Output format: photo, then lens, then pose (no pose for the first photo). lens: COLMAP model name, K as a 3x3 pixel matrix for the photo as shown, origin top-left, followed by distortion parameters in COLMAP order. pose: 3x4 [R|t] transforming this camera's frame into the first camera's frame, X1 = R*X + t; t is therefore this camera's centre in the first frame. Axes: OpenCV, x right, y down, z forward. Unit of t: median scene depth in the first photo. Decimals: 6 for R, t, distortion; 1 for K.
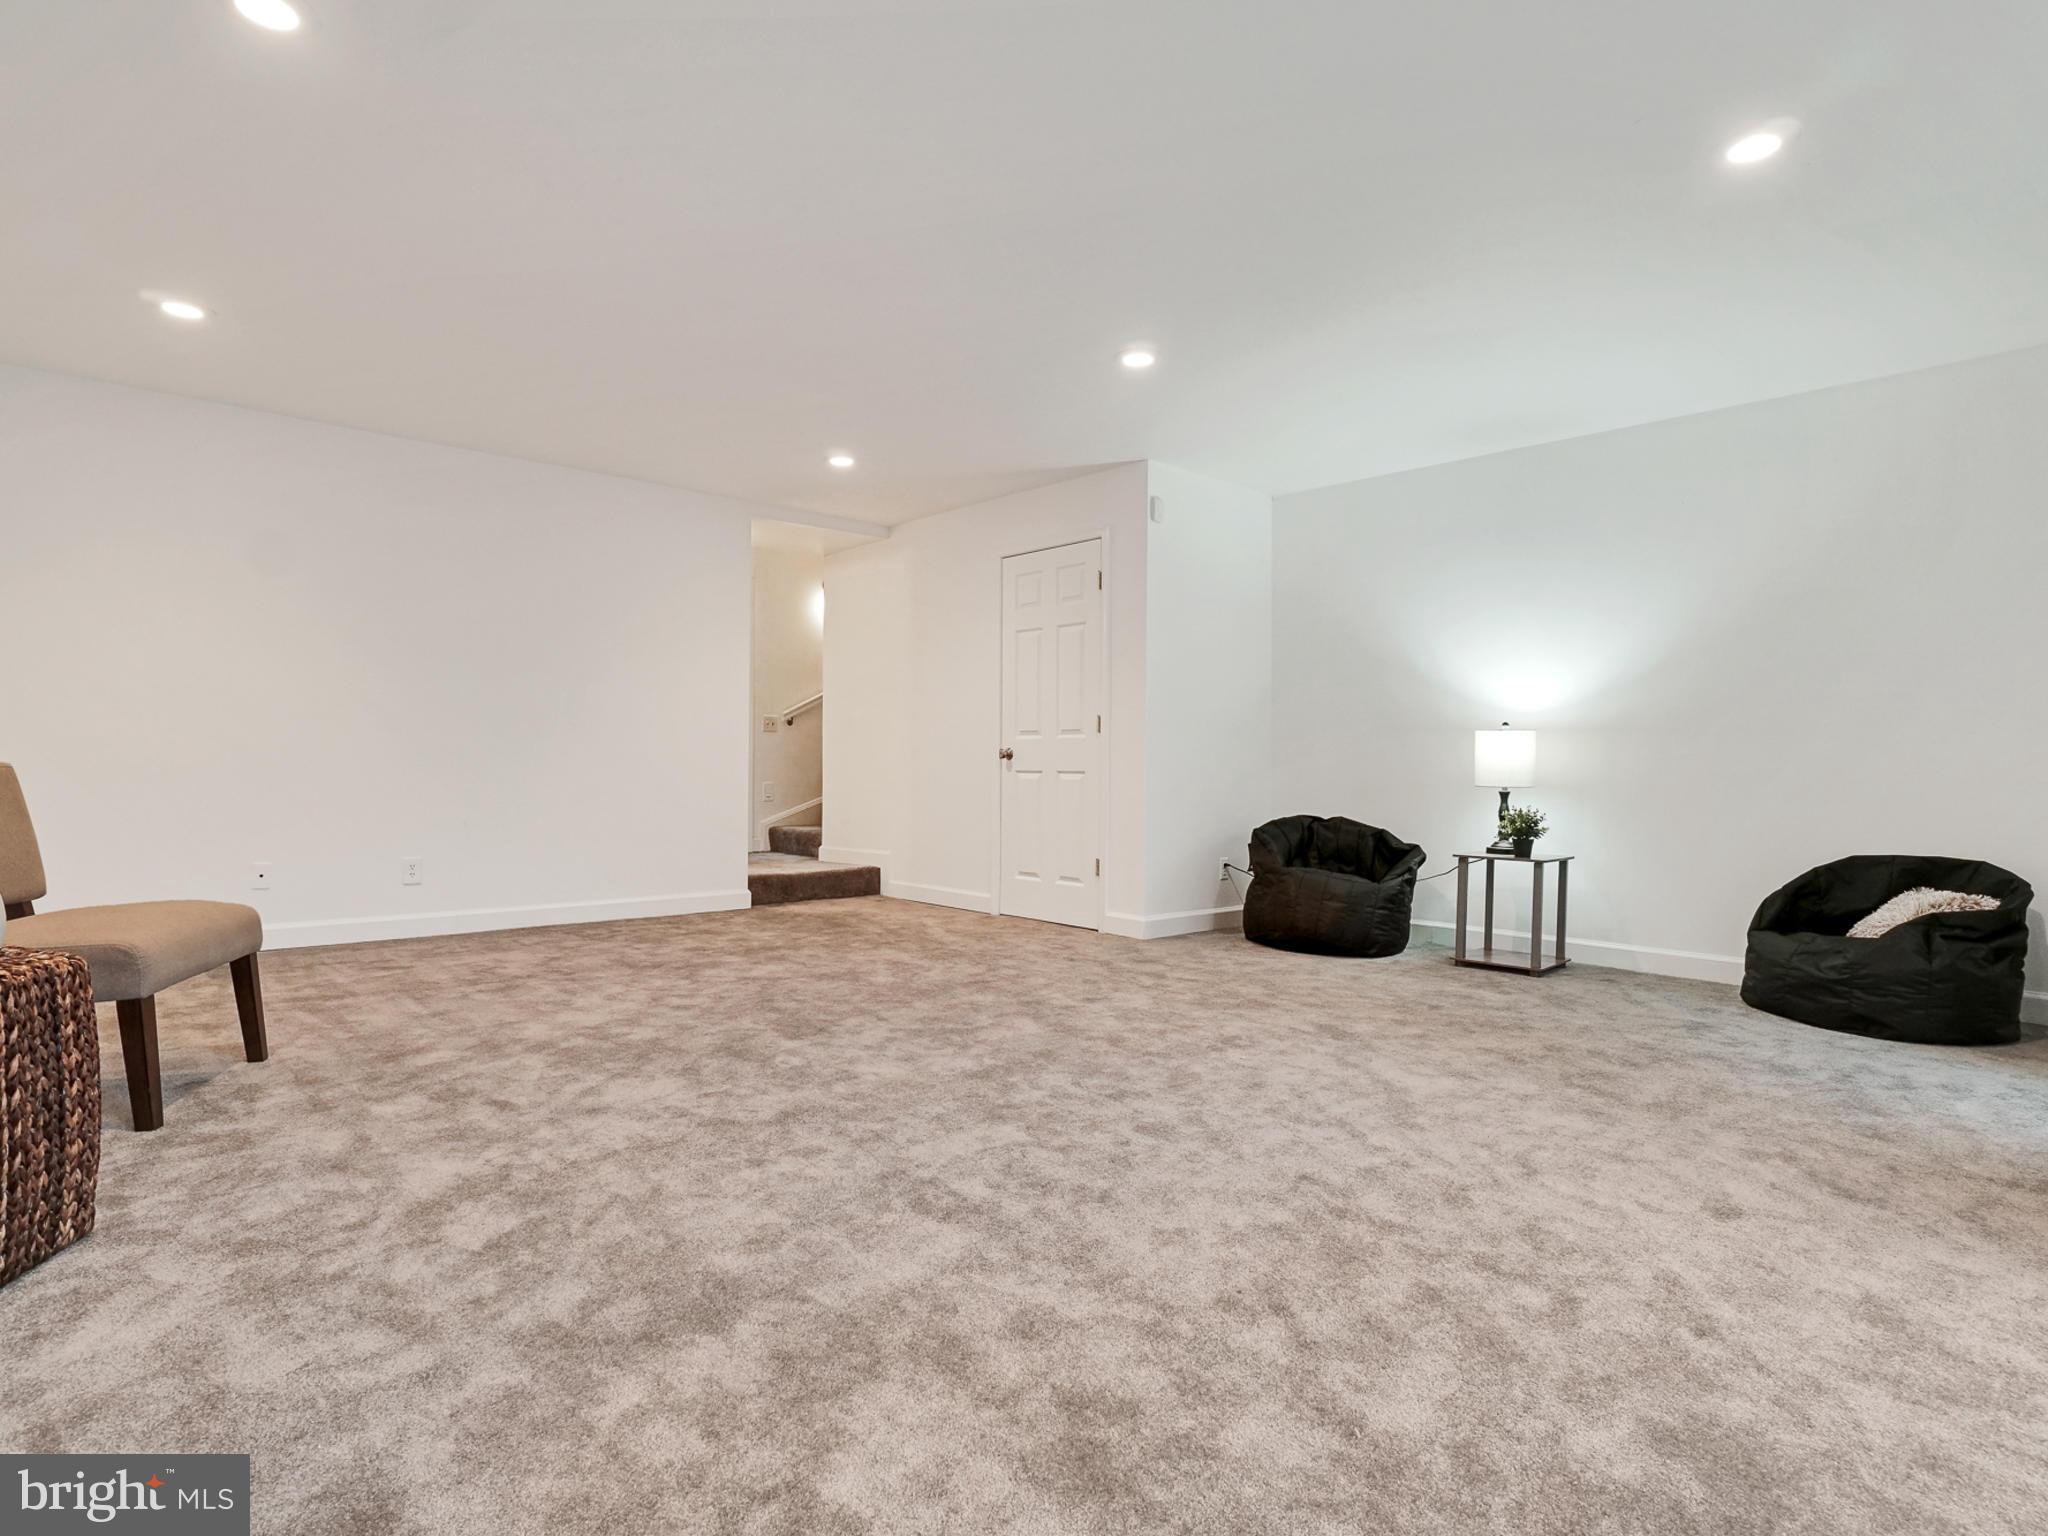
lens RADIAL K [[1034.9, 0, 1003.3], [0, 1034.9, 758.0], [0, 0, 1]] dist [-0.065508, 0.025284]
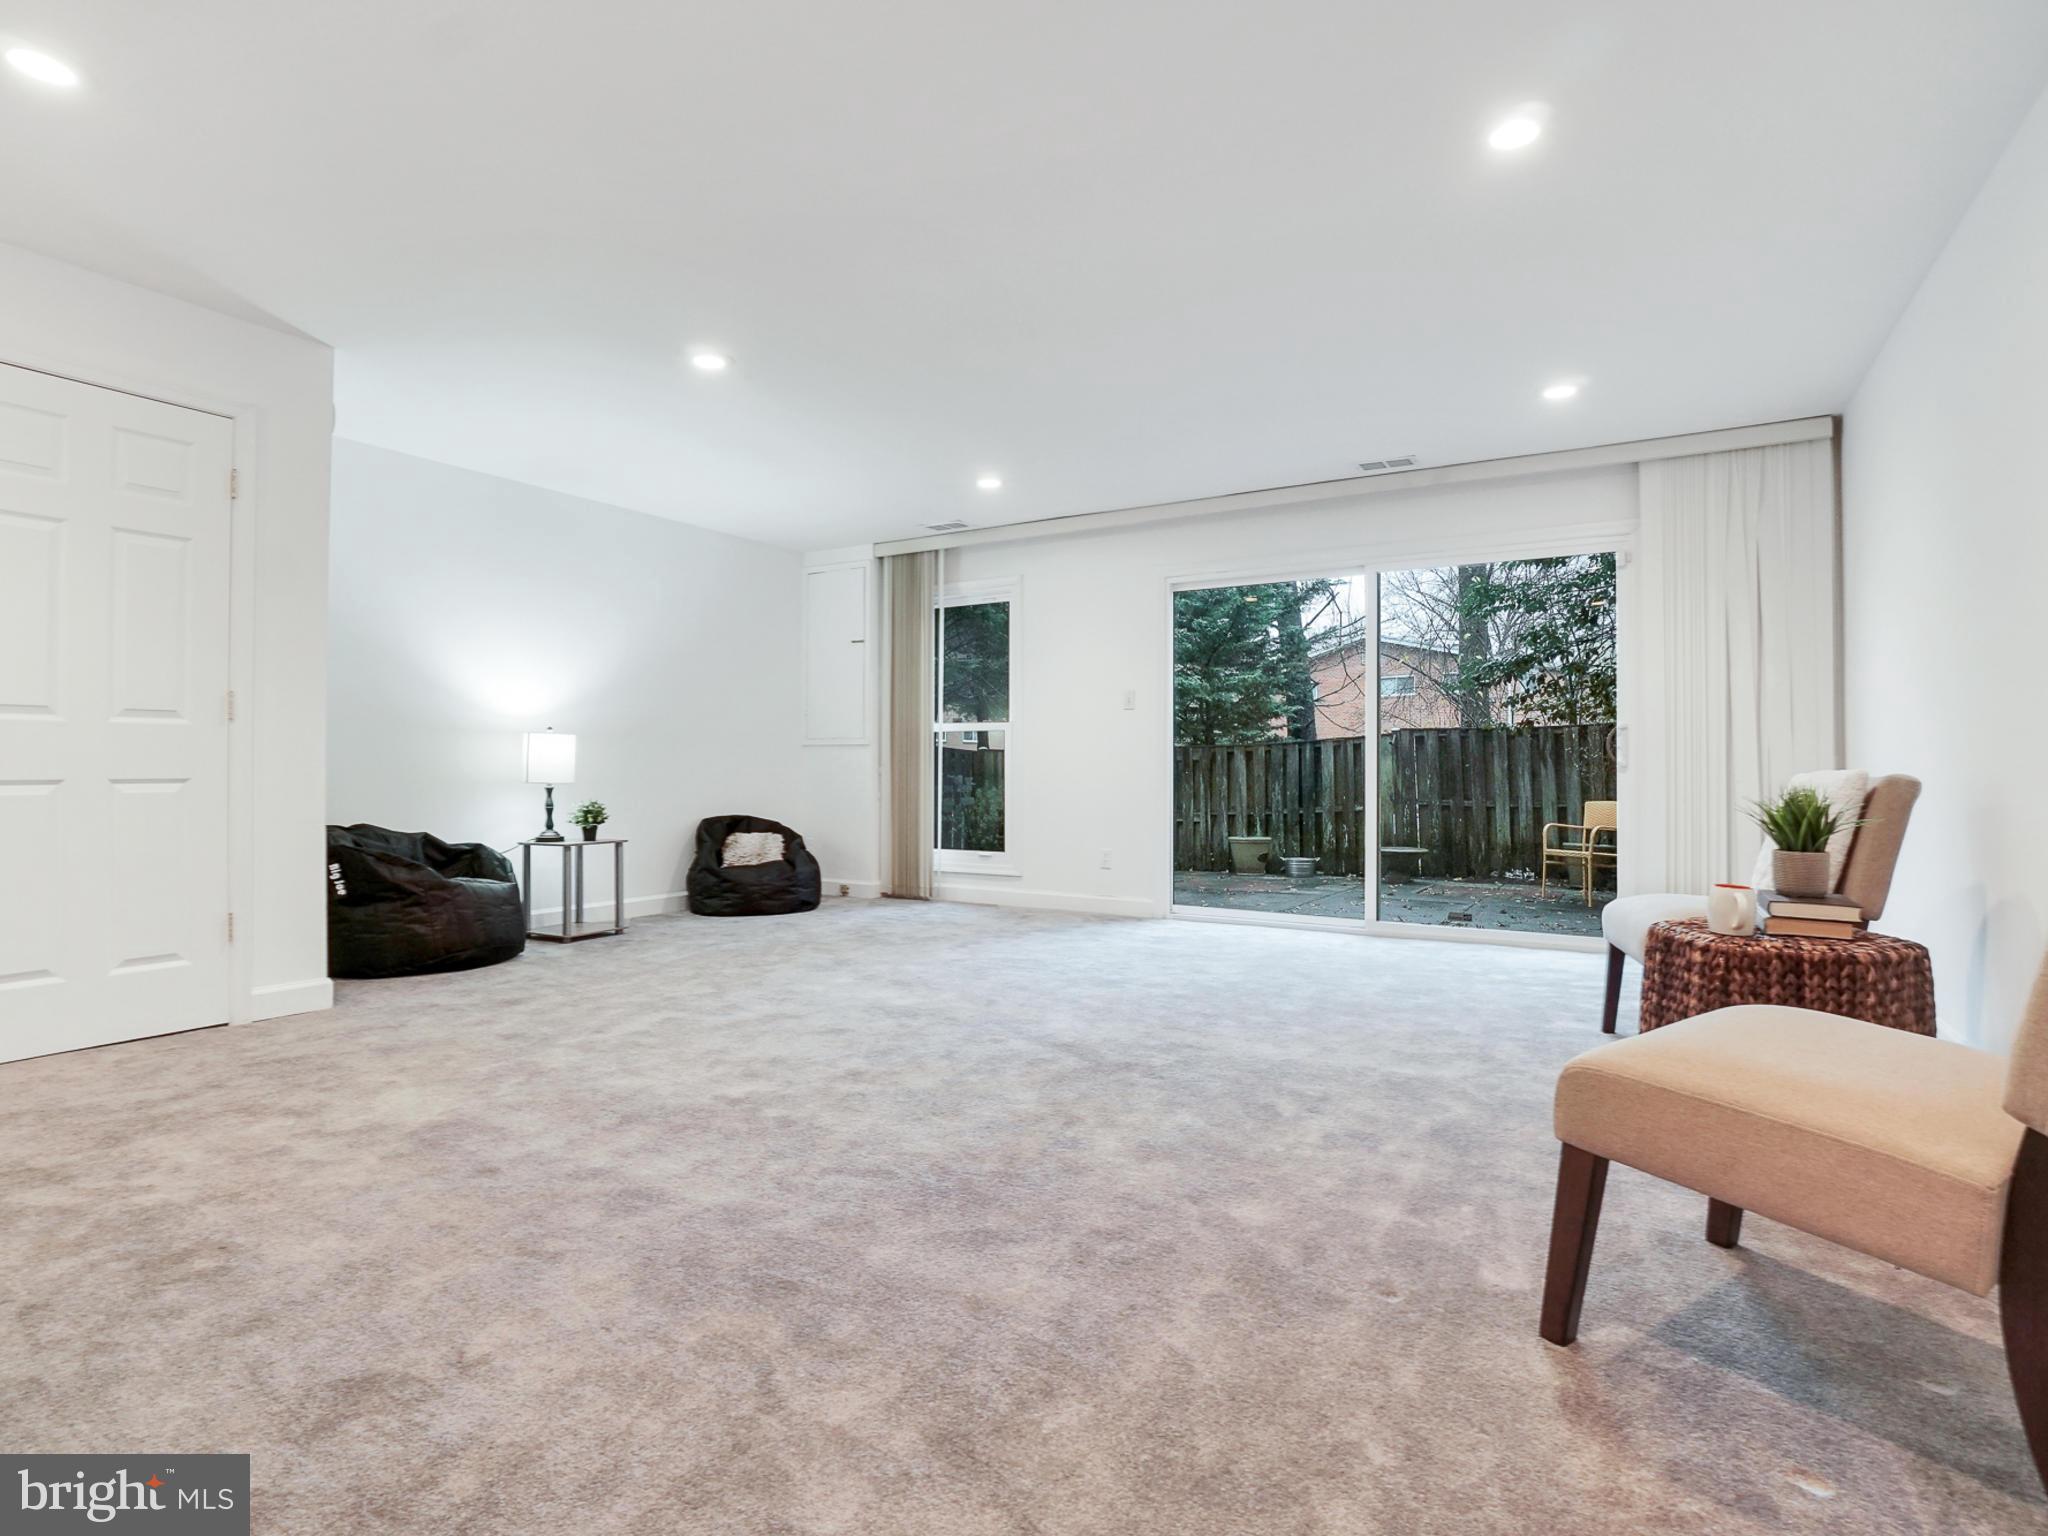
lens RADIAL K [[1068.1, 0, 1018.6], [0, 1068.1, 745.1], [0, 0, 1]] dist [-0.052219, 0.018505]
pose [[-0.270749, 0.012220, 0.962572, -0.938054], [0.000764, 0.999922, -0.012479, 0.001581], [-0.962650, -0.002643, -0.270737, 0.979279]]
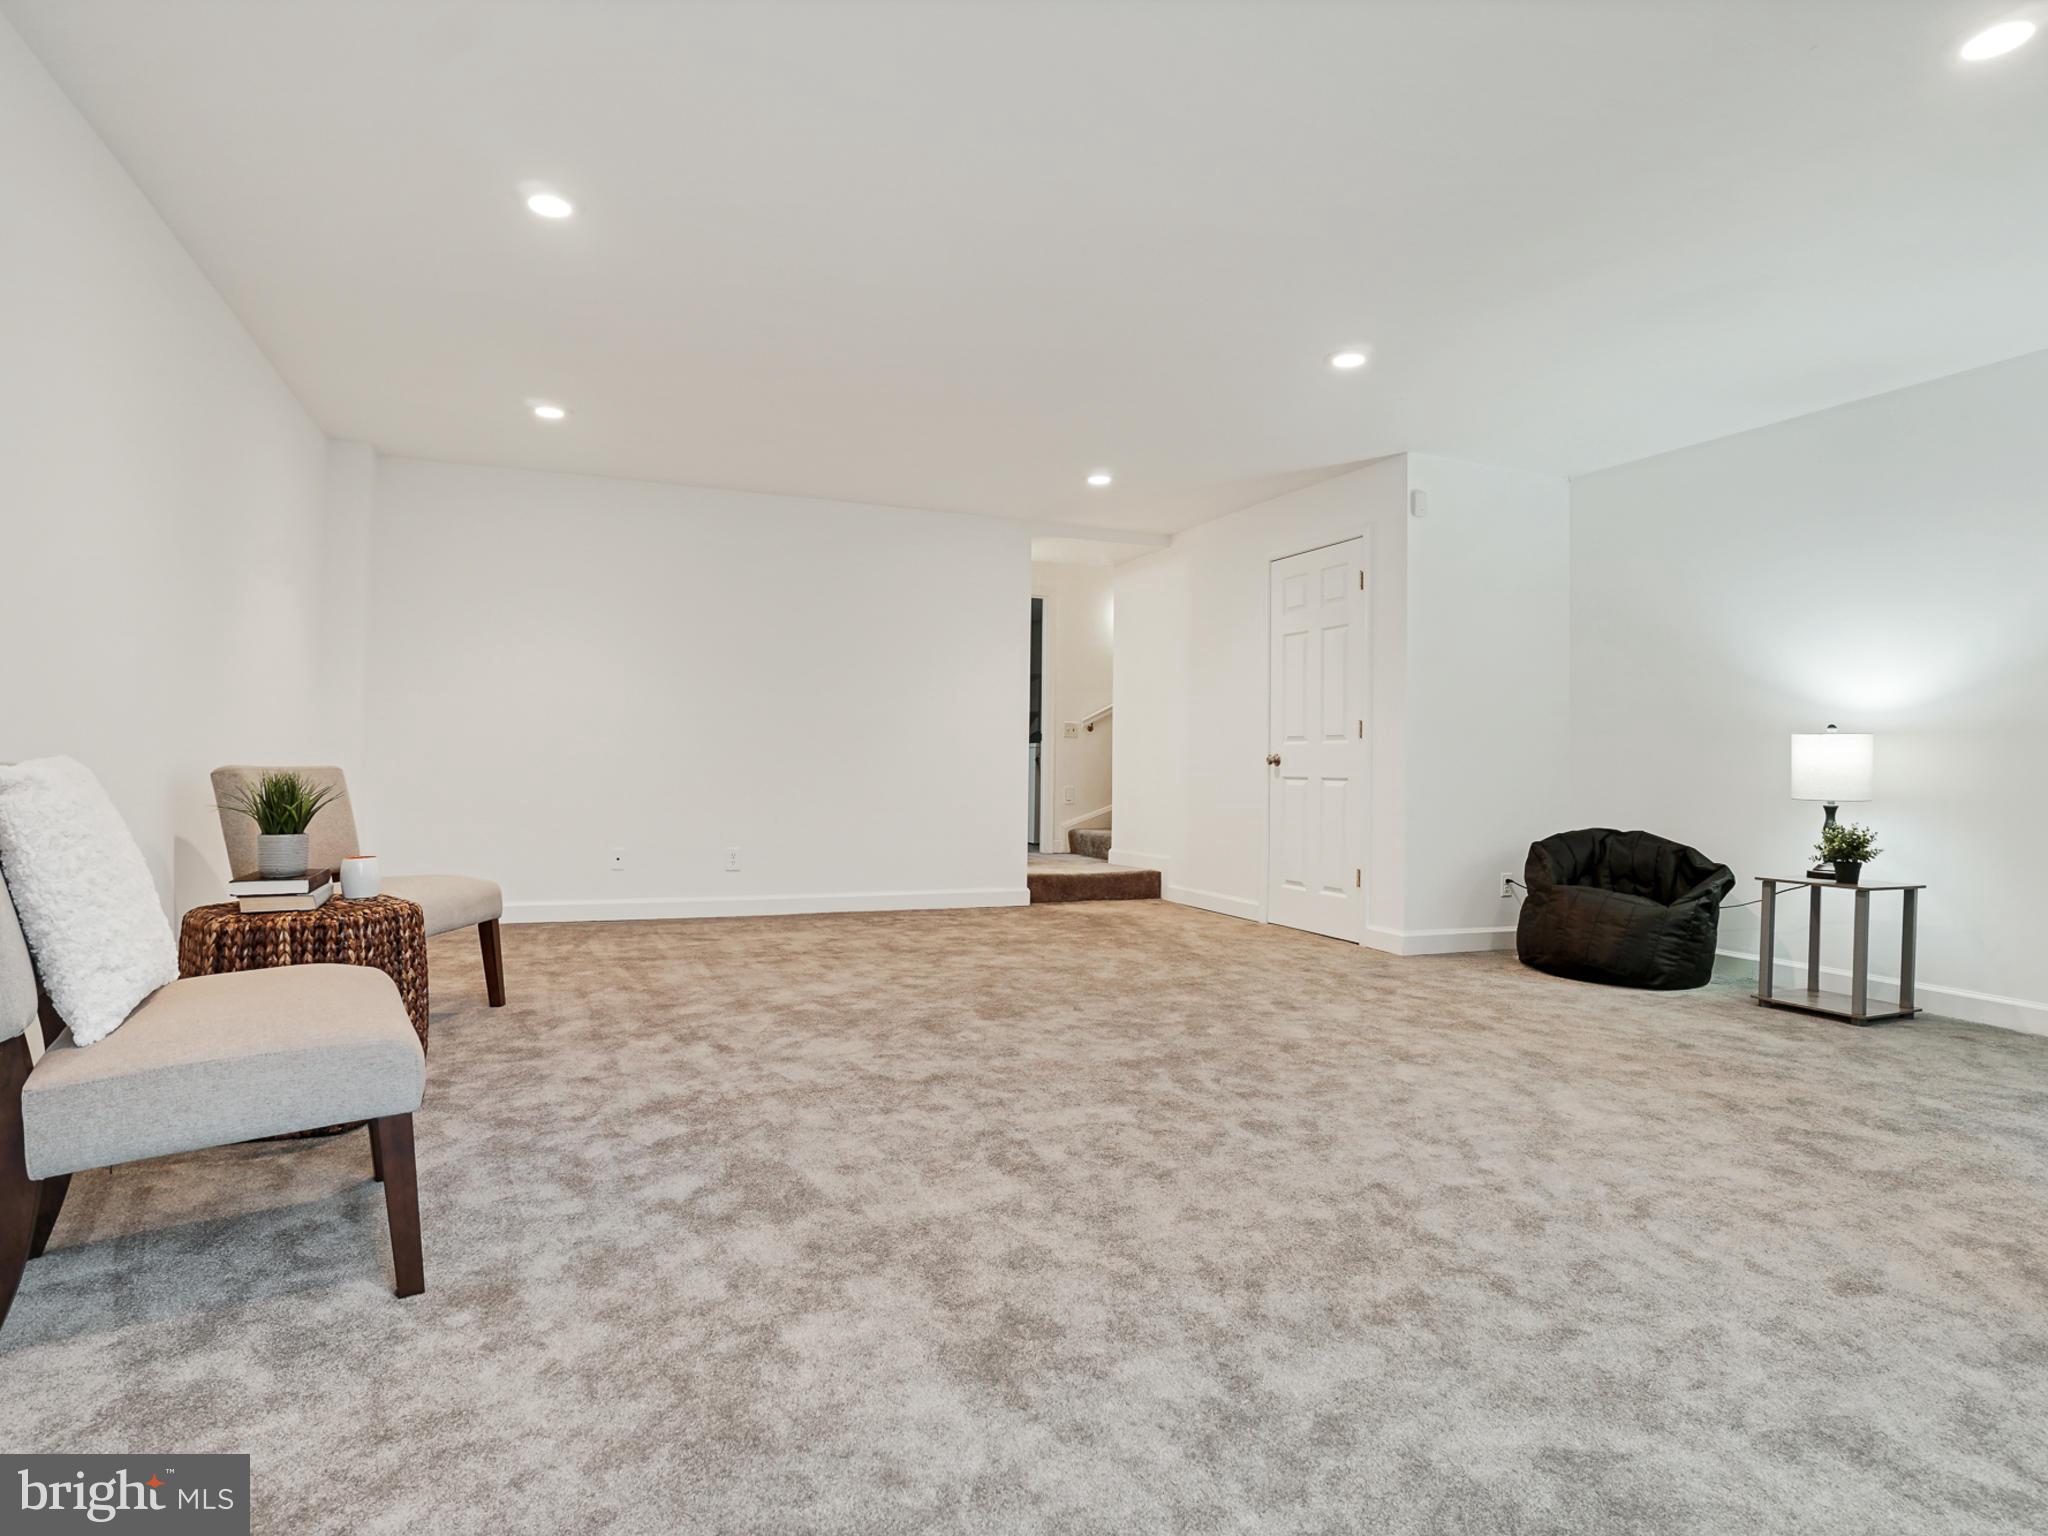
lens RADIAL K [[1068.1, 0, 1018.6], [0, 1068.1, 745.1], [0, 0, 1]] dist [-0.052219, 0.018505]
pose [[0.941758, -0.002310, -0.336283, 0.174726], [-0.002933, 0.999882, -0.015081, -0.003038], [0.336278, 0.015189, 0.941640, -0.056947]]
